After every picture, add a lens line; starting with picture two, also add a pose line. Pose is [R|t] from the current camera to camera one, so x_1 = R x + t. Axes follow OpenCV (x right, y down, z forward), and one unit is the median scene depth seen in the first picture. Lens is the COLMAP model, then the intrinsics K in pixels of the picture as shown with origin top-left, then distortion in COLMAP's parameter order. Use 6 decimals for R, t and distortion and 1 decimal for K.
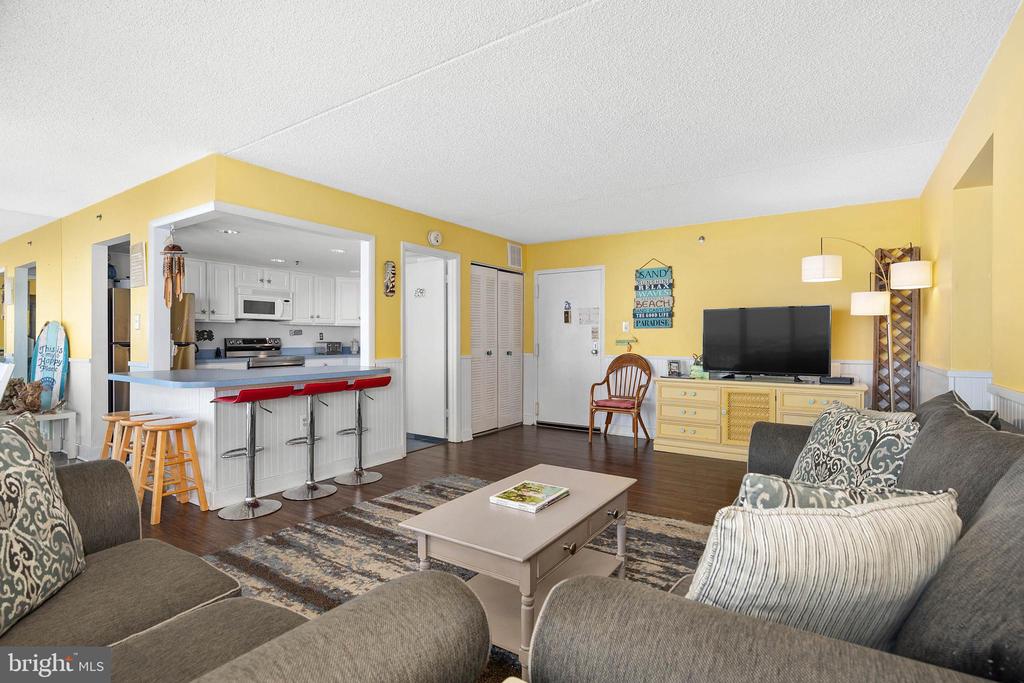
lens RADIAL K [[489.2, 0, 512.0], [0, 489.2, 341.5], [0, 0, 1]] dist [-0.000829, 0.000023]
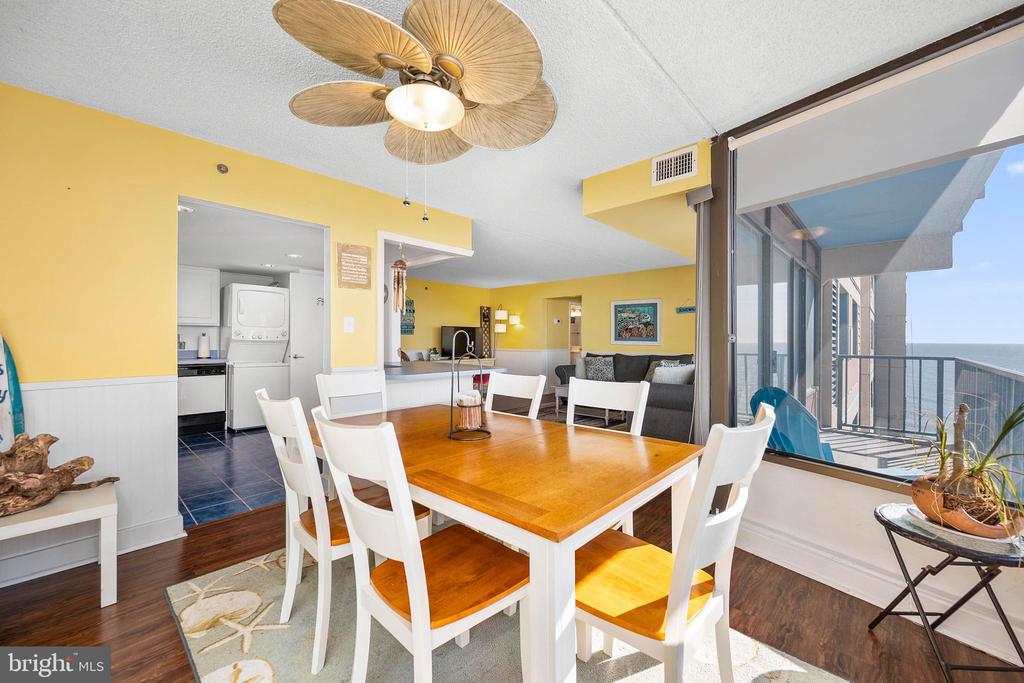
lens RADIAL K [[403.6, 0, 506.1], [0, 403.6, 339.8], [0, 0, 1]] dist [0.000347, 0.000084]
pose [[0.171041, -0.000487, 0.985264, -1.296226], [0.002433, 0.999997, 0.000072, -0.009413], [-0.985261, 0.002385, 0.171041, 0.488817]]
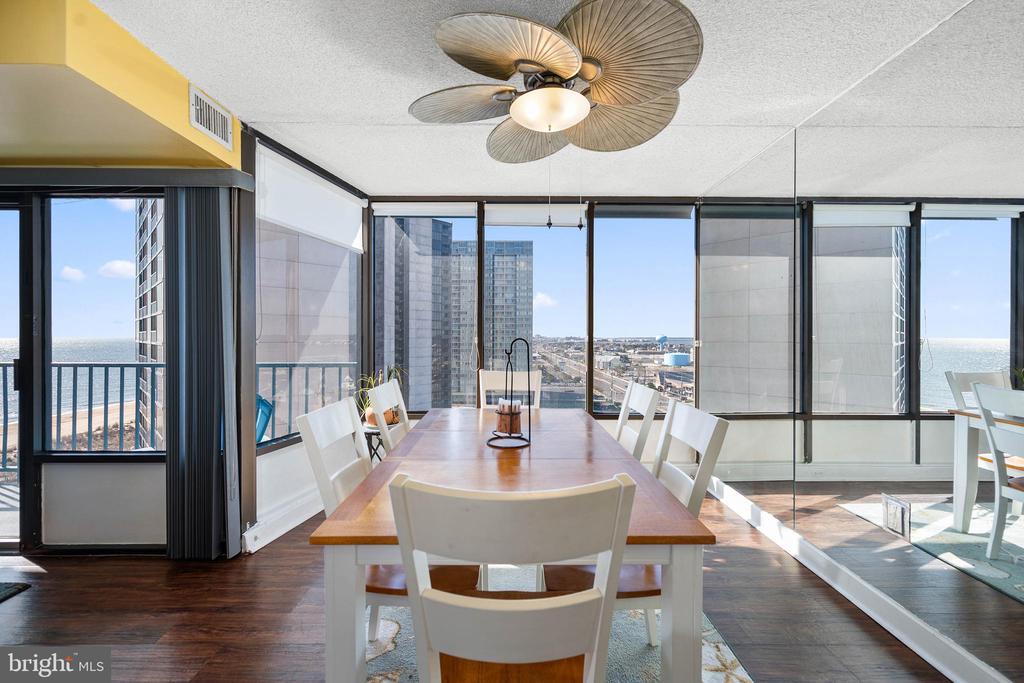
lens RADIAL K [[419.3, 0, 512.0], [0, 419.3, 341.5], [0, 0, 1]] dist [0.000248, 0.000074]
pose [[-0.827560, 0.004757, -0.561357, -0.706669], [-0.006551, 0.999814, 0.018129, -0.020795], [0.561339, 0.018680, -0.827375, 0.921245]]
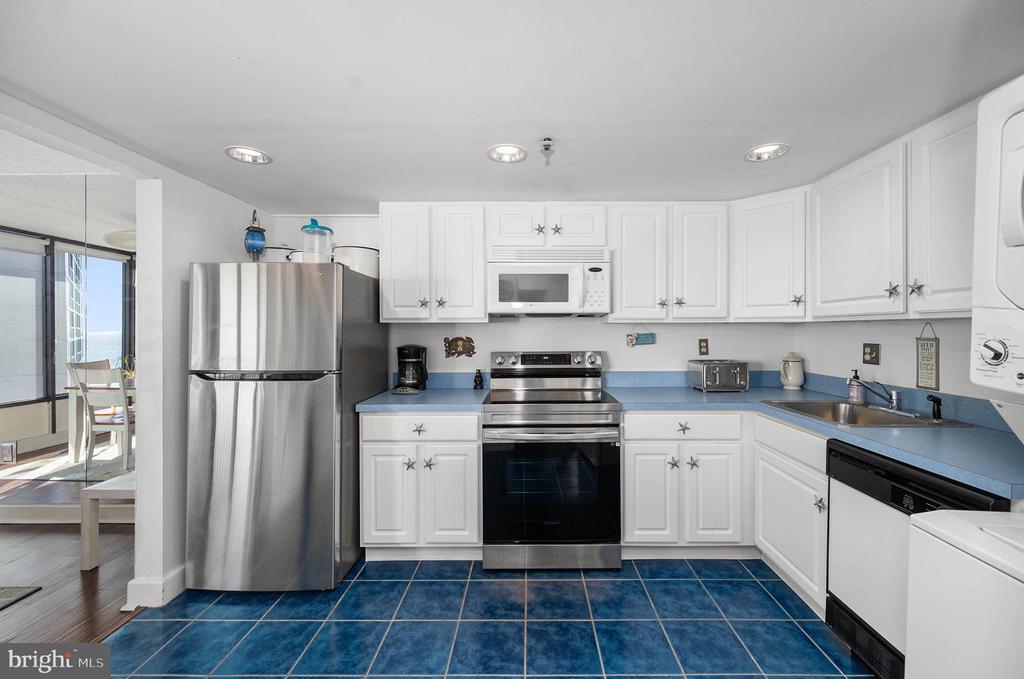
lens RADIAL K [[421.0, 0, 529.8], [0, 421.0, 329.5], [0, 0, 1]] dist [-0.000966, -0.000287]
pose [[0.553238, -0.001789, -0.833022, -0.266645], [-0.001024, 0.999995, -0.002828, -0.041556], [0.833023, 0.002418, 0.553233, 1.097200]]
